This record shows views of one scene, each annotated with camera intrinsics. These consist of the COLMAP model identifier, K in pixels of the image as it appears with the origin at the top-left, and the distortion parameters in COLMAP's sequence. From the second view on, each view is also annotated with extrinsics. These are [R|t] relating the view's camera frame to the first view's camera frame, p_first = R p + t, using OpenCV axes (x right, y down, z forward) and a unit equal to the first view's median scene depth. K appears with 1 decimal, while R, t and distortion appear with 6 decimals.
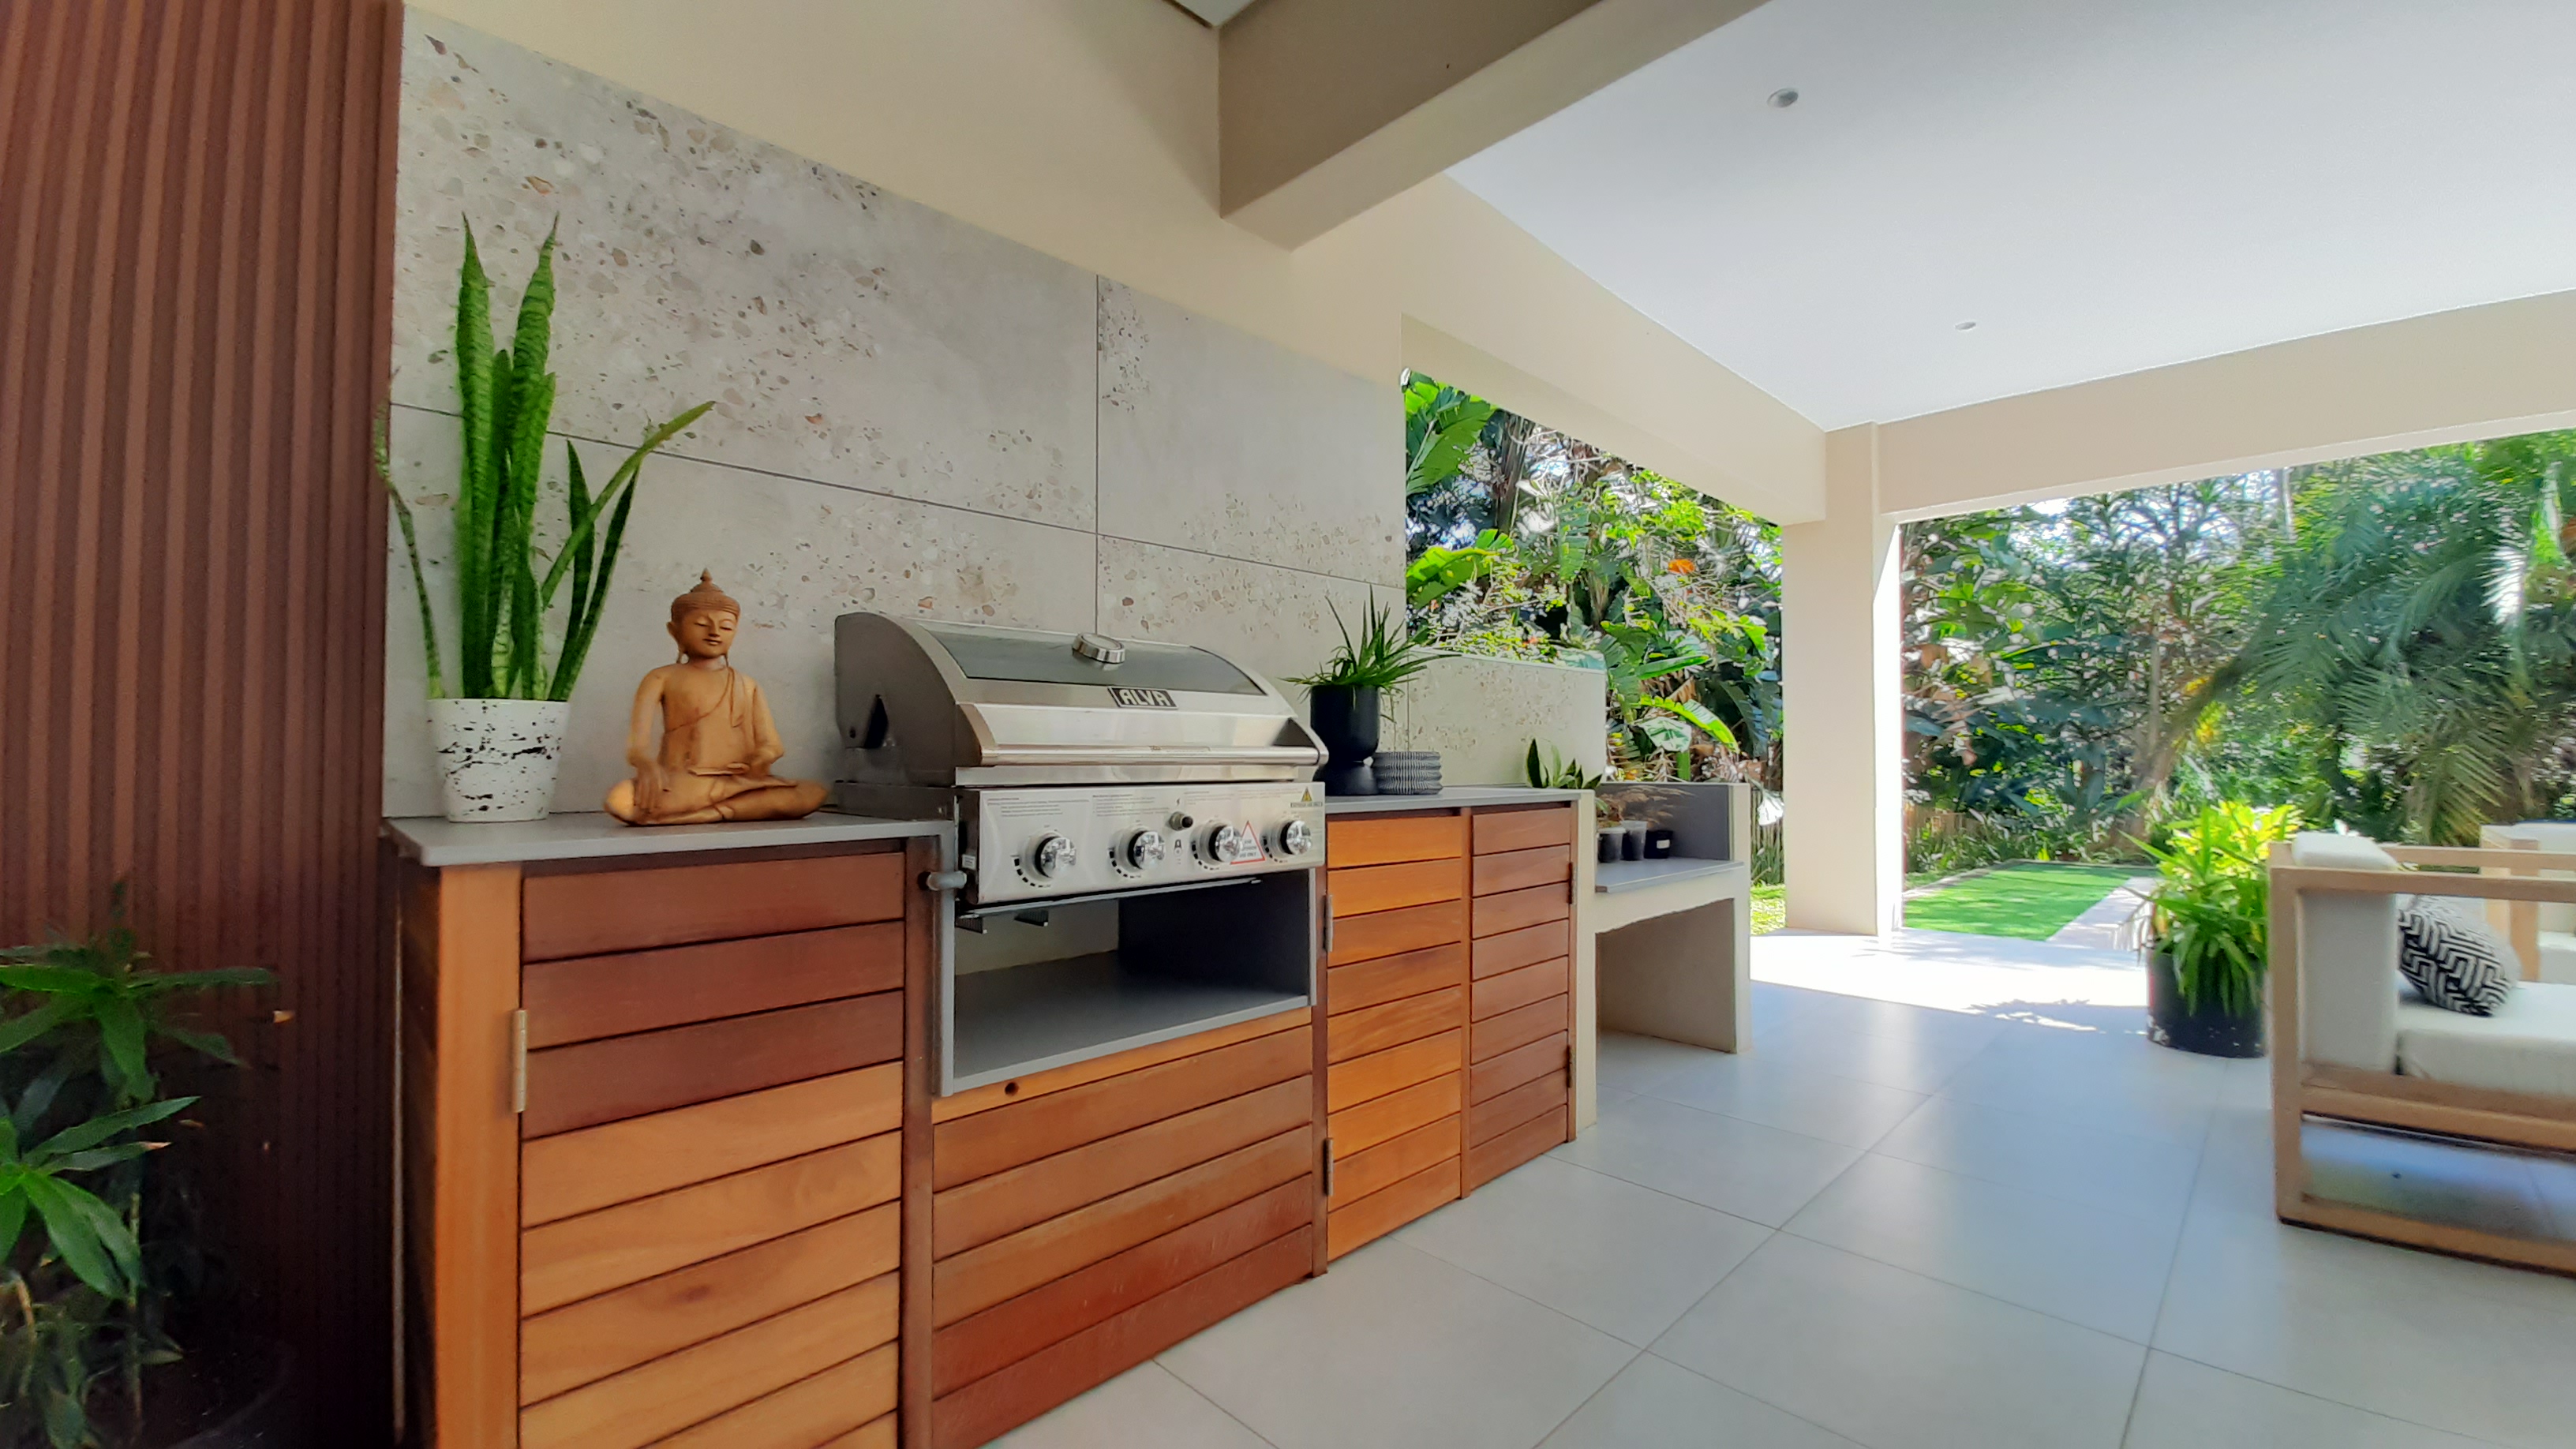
lens RADIAL K [[1003.2, 0, 1290.4], [0, 1003.2, 745.2], [0, 0, 1]] dist [0.013499, -0.013775]
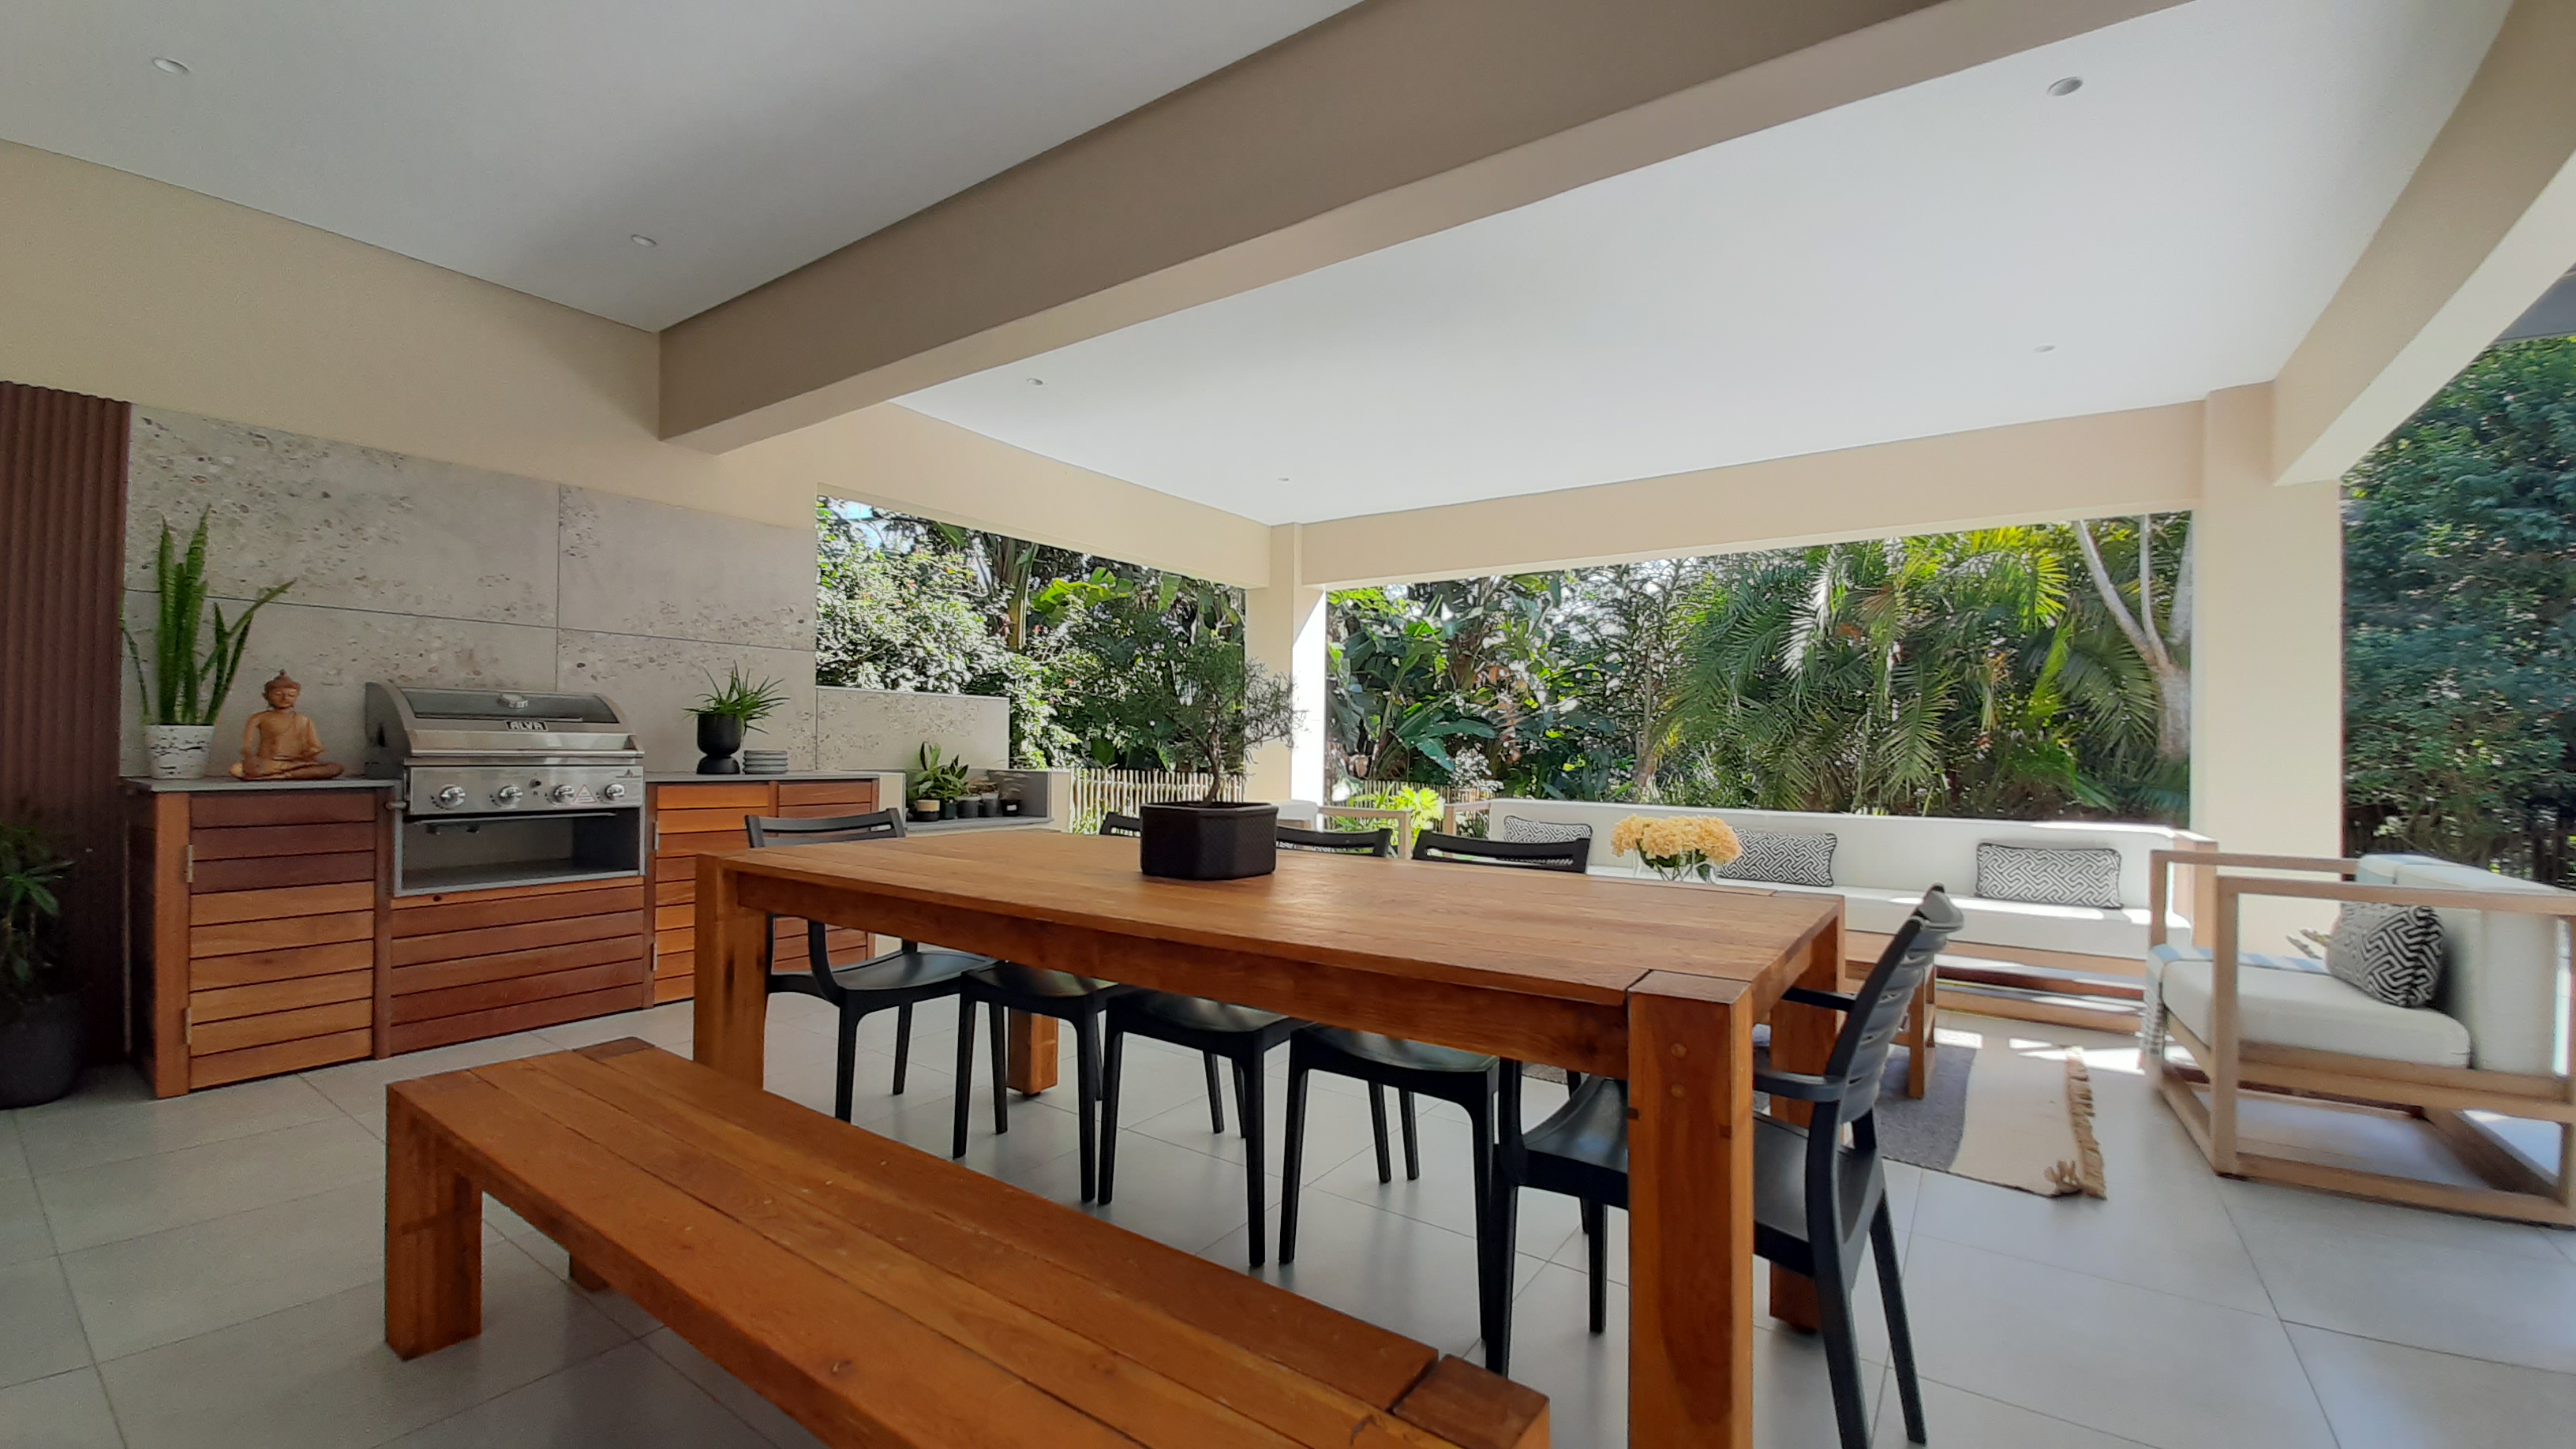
lens RADIAL K [[1003.2, 0, 1290.4], [0, 1003.2, 745.2], [0, 0, 1]] dist [0.013499, -0.013775]
pose [[0.982548, 0.012252, 0.185605, 0.891640], [-0.013937, 0.999873, 0.007775, -0.037587], [-0.185486, -0.010226, 0.982594, -1.187829]]
